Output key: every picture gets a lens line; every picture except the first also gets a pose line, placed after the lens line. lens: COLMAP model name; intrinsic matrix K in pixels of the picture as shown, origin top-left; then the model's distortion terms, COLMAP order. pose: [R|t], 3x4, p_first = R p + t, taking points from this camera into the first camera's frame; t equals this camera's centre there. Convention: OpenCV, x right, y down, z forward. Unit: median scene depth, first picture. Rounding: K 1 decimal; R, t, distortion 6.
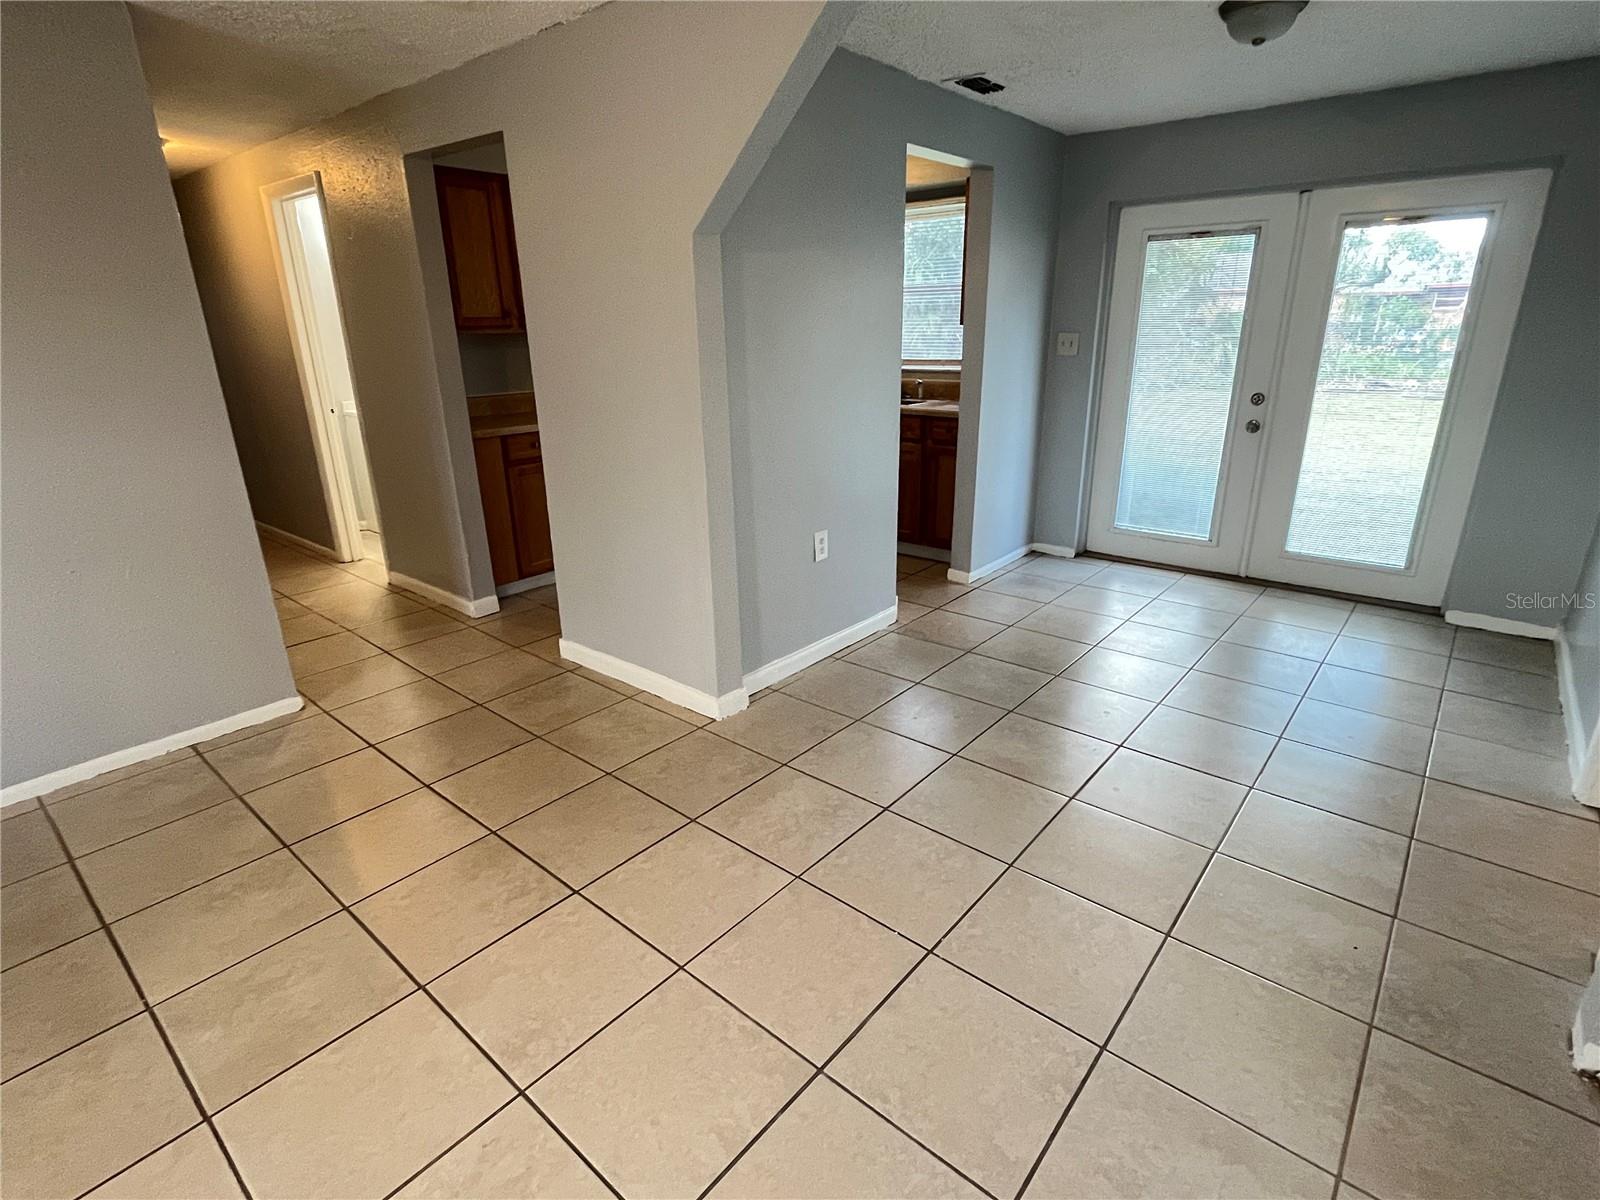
lens RADIAL K [[800.3, 0, 800.0], [0, 800.3, 600.0], [0, 0, 1]] dist [-0.002438, -0.000731]
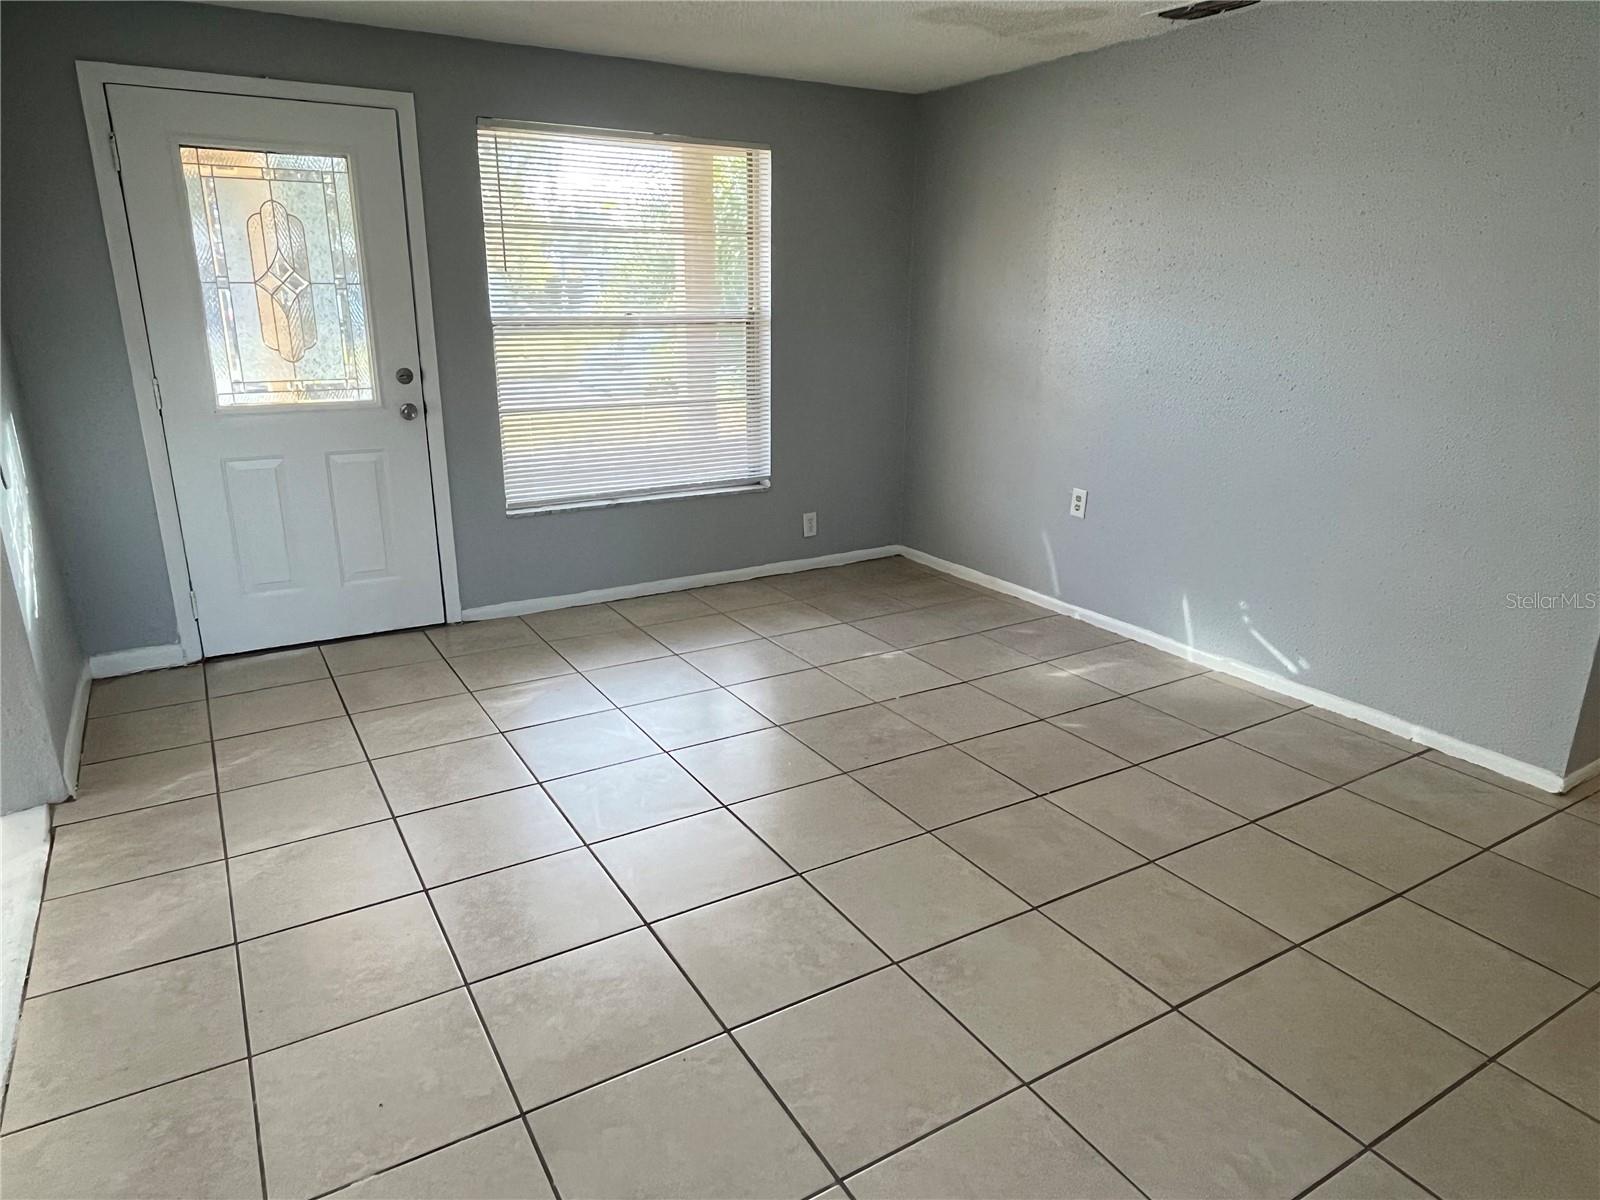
lens RADIAL K [[1015.7, 0, 800.0], [0, 1015.7, 600.0], [0, 0, 1]] dist [-0.003031, -0.000174]
pose [[-0.317743, 0.288209, -0.903313, 0.497717], [-0.319108, 0.864606, 0.388107, -0.198535], [0.892866, 0.411573, -0.182753, 0.559179]]
